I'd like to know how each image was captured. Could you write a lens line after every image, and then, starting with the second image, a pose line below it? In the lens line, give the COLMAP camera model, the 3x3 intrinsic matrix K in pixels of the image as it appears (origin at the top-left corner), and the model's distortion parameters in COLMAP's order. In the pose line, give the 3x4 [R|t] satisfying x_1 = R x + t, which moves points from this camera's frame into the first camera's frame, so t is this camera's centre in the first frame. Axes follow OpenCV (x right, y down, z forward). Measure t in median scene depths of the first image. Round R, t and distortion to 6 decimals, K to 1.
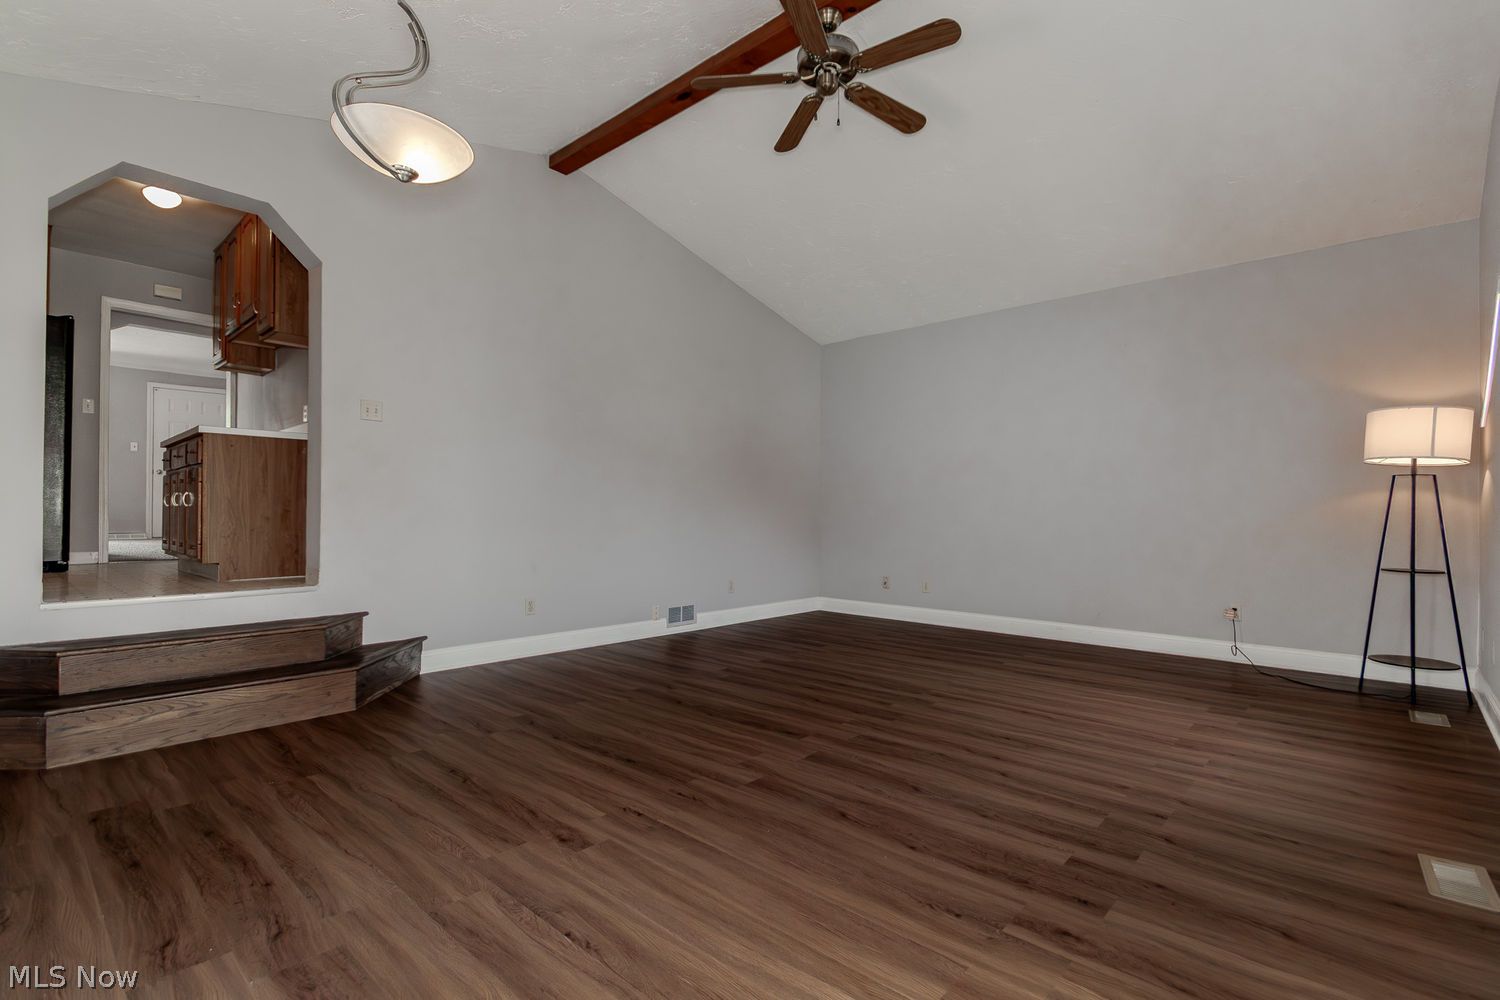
lens RADIAL K [[694.2, 0, 743.6], [0, 694.2, 503.3], [0, 0, 1]] dist [0.008843, -0.005210]
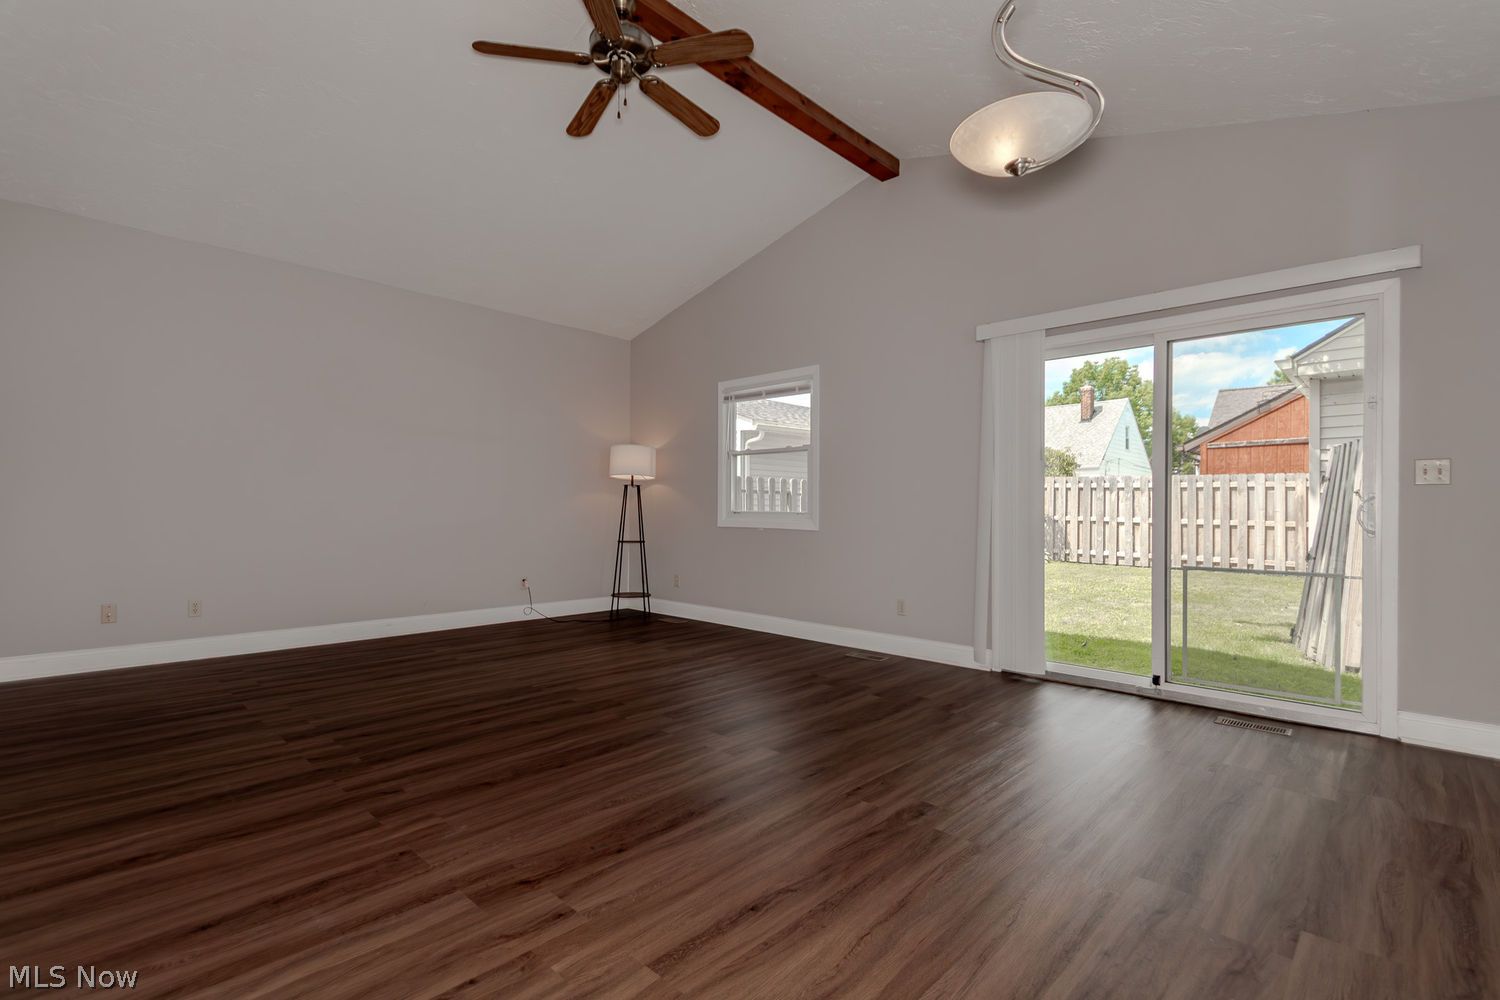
lens RADIAL K [[694.2, 0, 754.3], [0, 694.2, 500.7], [0, 0, 1]] dist [0.008843, -0.005210]
pose [[0.011712, 0.006467, 0.999910, -0.887895], [-0.022363, 0.999731, -0.006204, 0.001268], [-0.999681, -0.022289, 0.011853, 0.822179]]
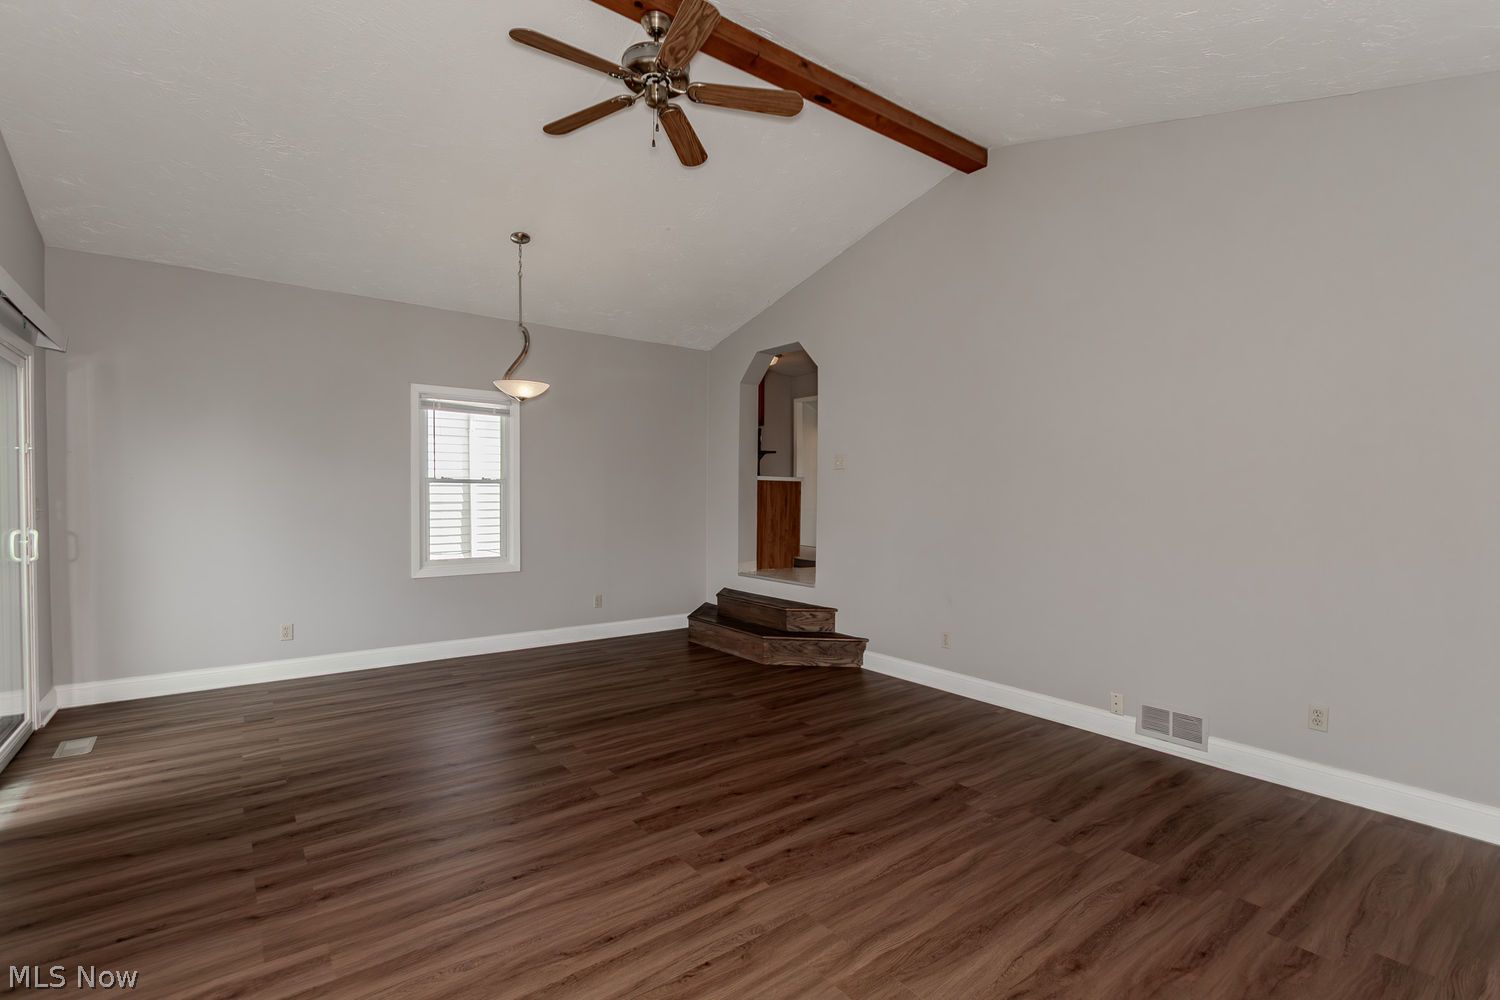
lens RADIAL K [[694.2, 0, 755.3], [0, 694.2, 514.2], [0, 0, 1]] dist [0.008843, -0.005210]
pose [[-0.166006, 0.019640, -0.985929, 1.036483], [0.004004, 0.999807, 0.019242, -0.071762], [0.986117, -0.000753, -0.166053, 1.325465]]
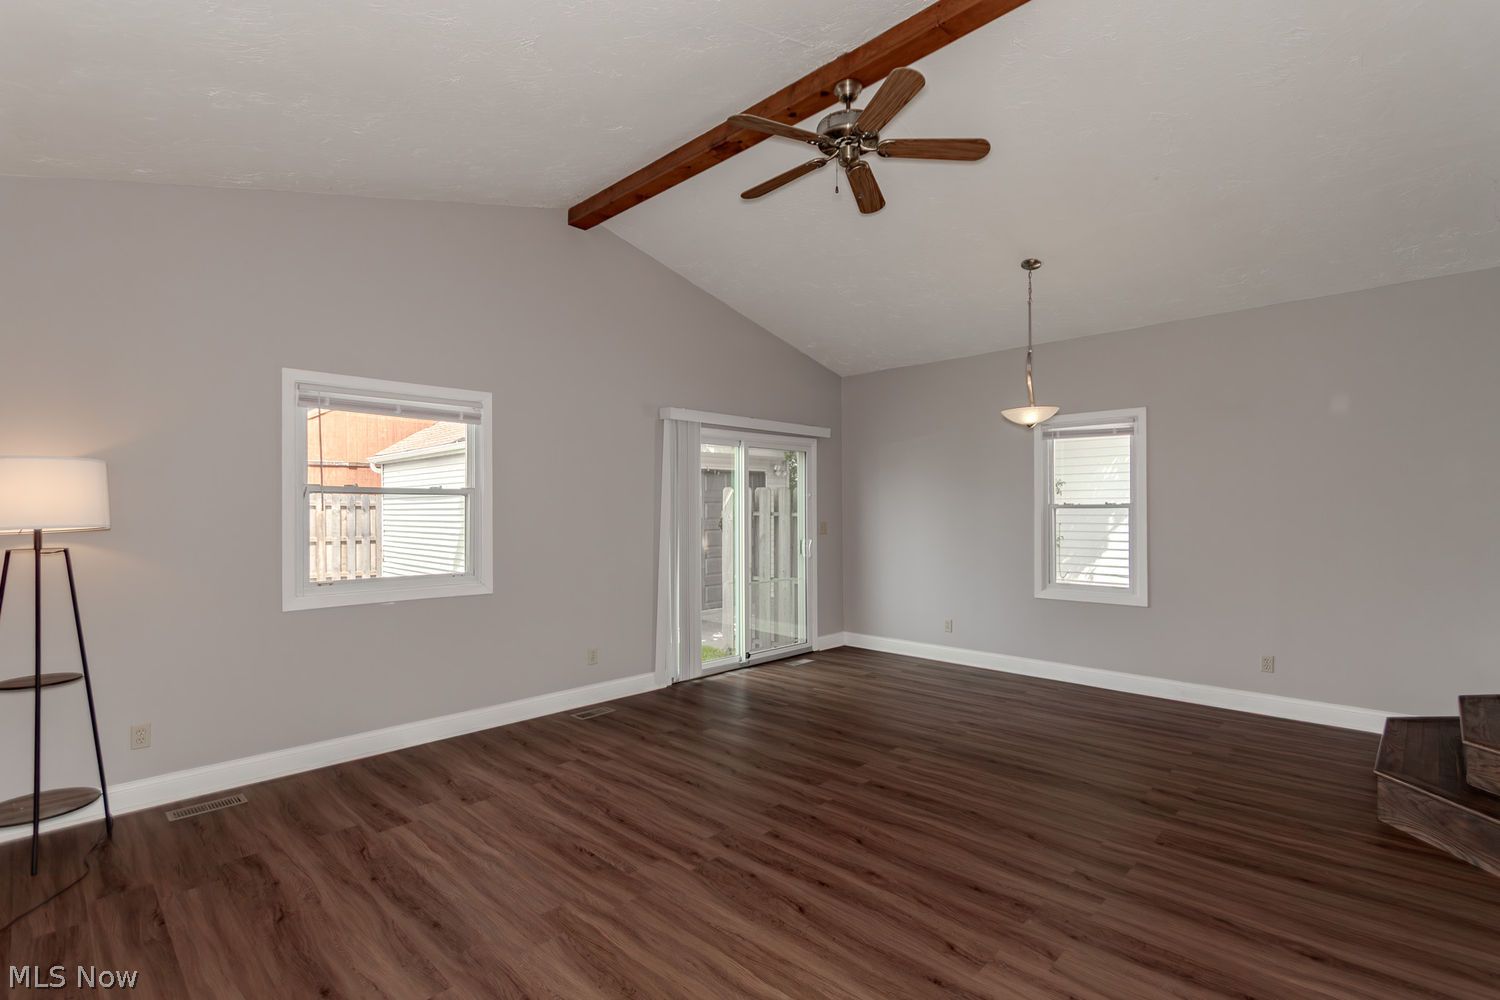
lens RADIAL K [[694.2, 0, 745.3], [0, 694.2, 510.4], [0, 0, 1]] dist [0.008843, -0.005210]
pose [[-0.999479, -0.001721, 0.032224, 0.238944], [-0.002174, 0.999899, -0.014045, -0.088269], [-0.032197, -0.014108, -0.999382, 2.049825]]
